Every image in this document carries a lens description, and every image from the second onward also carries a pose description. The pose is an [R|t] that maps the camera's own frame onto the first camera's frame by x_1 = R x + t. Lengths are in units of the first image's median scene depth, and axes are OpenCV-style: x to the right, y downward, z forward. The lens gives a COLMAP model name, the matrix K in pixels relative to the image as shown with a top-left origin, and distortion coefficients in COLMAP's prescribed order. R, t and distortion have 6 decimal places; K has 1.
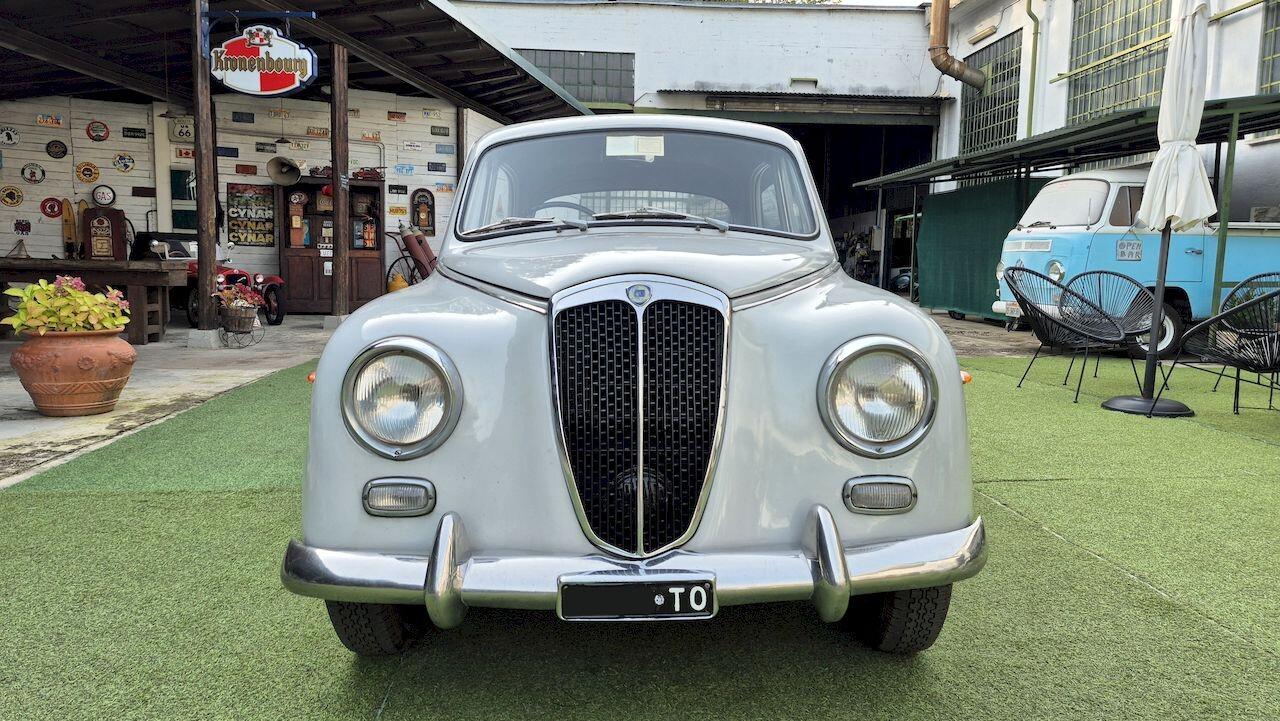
lens RADIAL K [[886.8, 0, 633.6], [0, 886.8, 360.8], [0, 0, 1]] dist [0.083911, -0.087986]
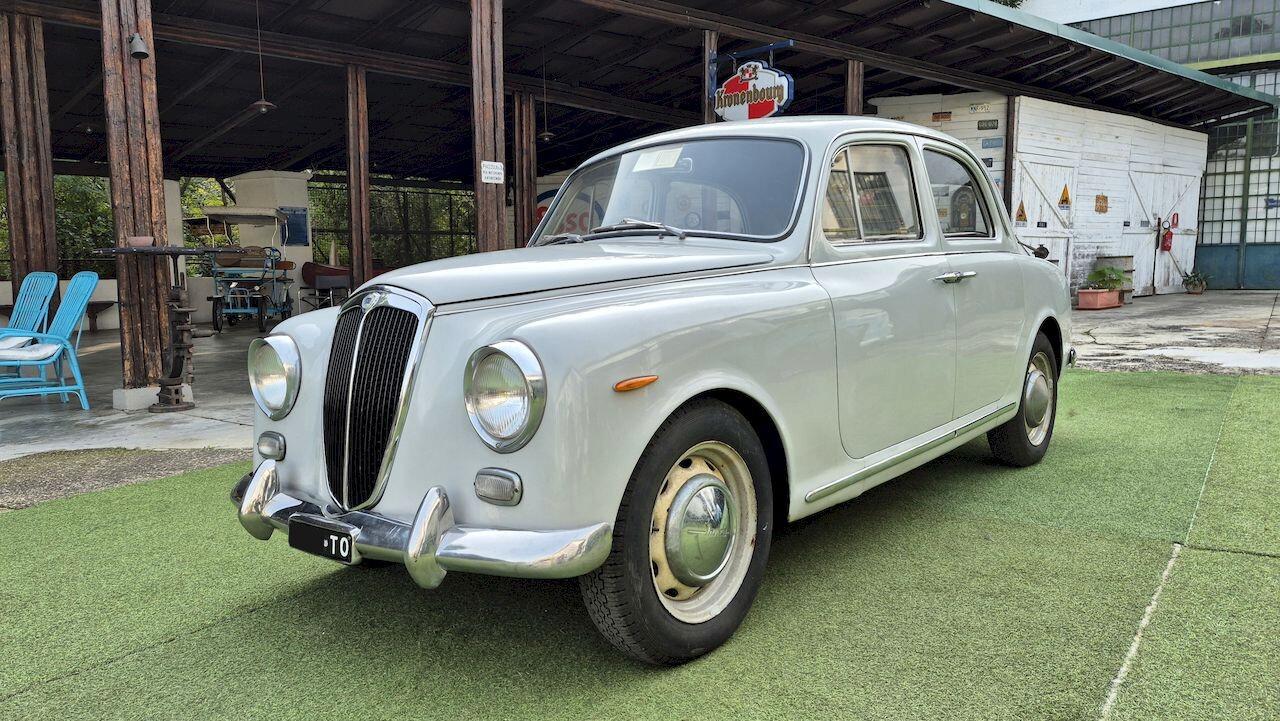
lens RADIAL K [[886.8, 0, 639.8], [0, 886.8, 370.3], [0, 0, 1]] dist [0.083911, -0.087986]
pose [[0.763394, 0.042862, -0.644510, 0.150821], [-0.038634, 0.999039, 0.020680, -0.002685], [0.644777, 0.009113, 0.764316, 0.039542]]
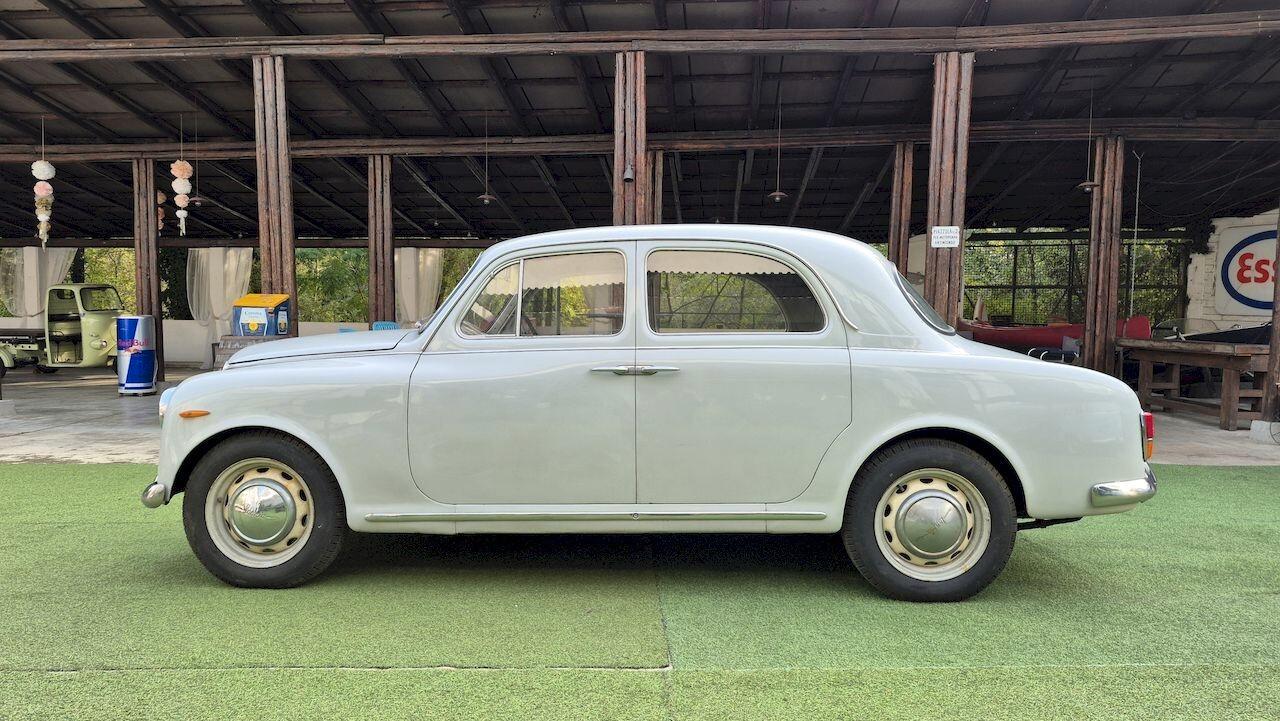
lens RADIAL K [[886.8, 0, 639.0], [0, 886.8, 370.9], [0, 0, 1]] dist [0.083911, -0.087986]
pose [[-0.053910, 0.041136, -0.997698, 0.318745], [-0.115528, 0.992185, 0.047151, -0.038789], [0.991840, 0.117804, -0.048736, 0.297719]]
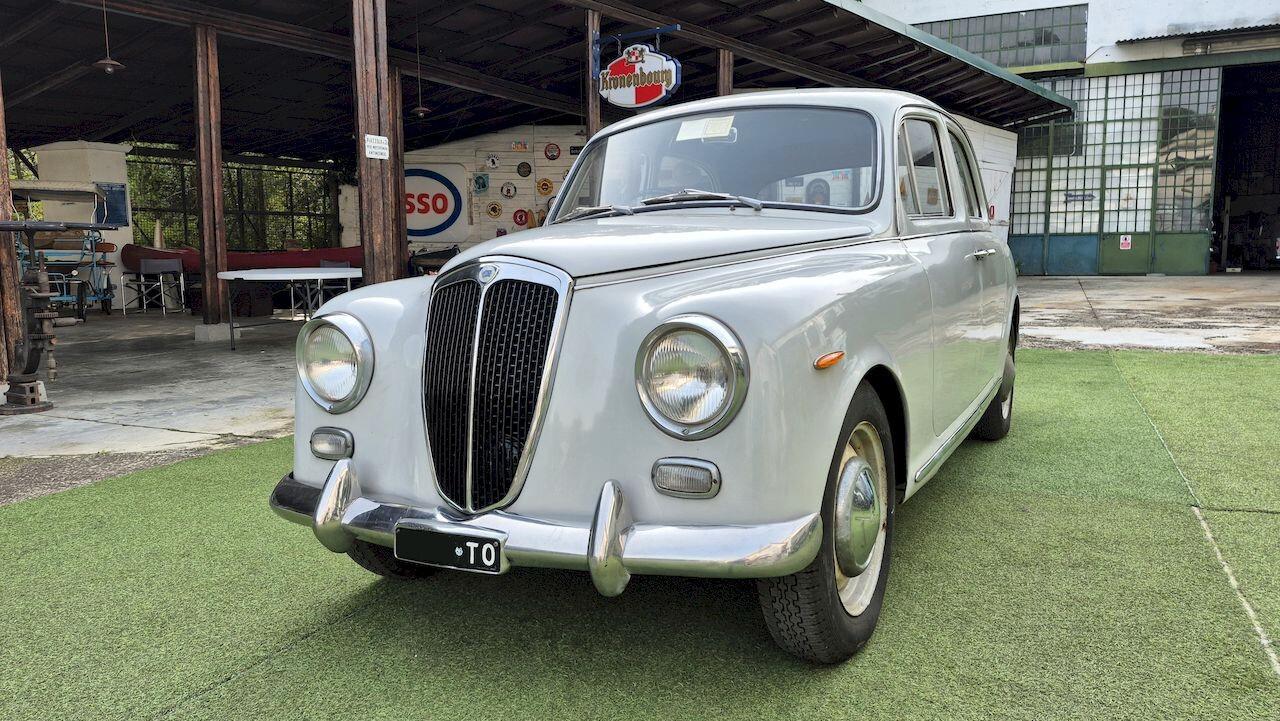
lens RADIAL K [[886.8, 0, 635.0], [0, 886.8, 362.4], [0, 0, 1]] dist [0.083911, -0.087986]
pose [[0.872471, 0.030296, -0.487725, 0.095627], [-0.023911, 0.999527, 0.019314, 0.001018], [0.488080, -0.005189, 0.872783, 0.018377]]
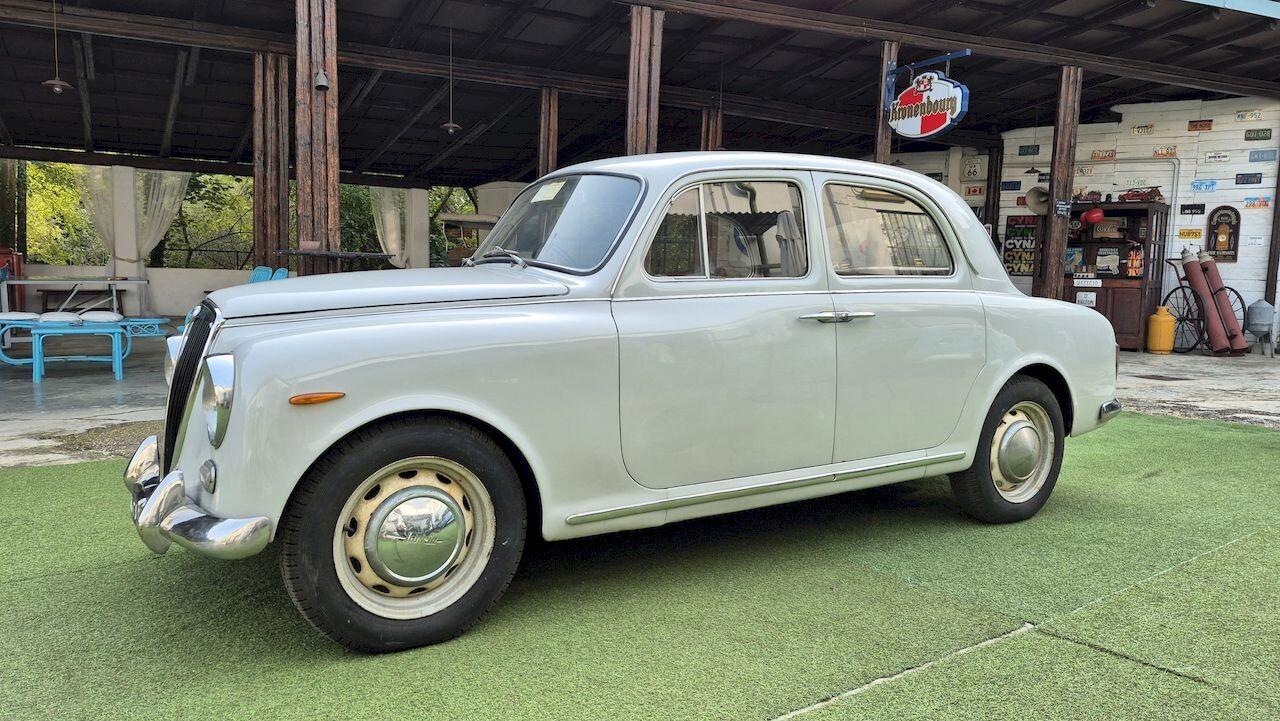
lens RADIAL K [[886.8, 0, 642.1], [0, 886.8, 362.5], [0, 0, 1]] dist [0.083911, -0.087986]
pose [[0.533763, 0.080035, -0.841838, 0.230398], [-0.105306, 0.994053, 0.027737, -0.015327], [0.839051, 0.073845, 0.539017, 0.112151]]
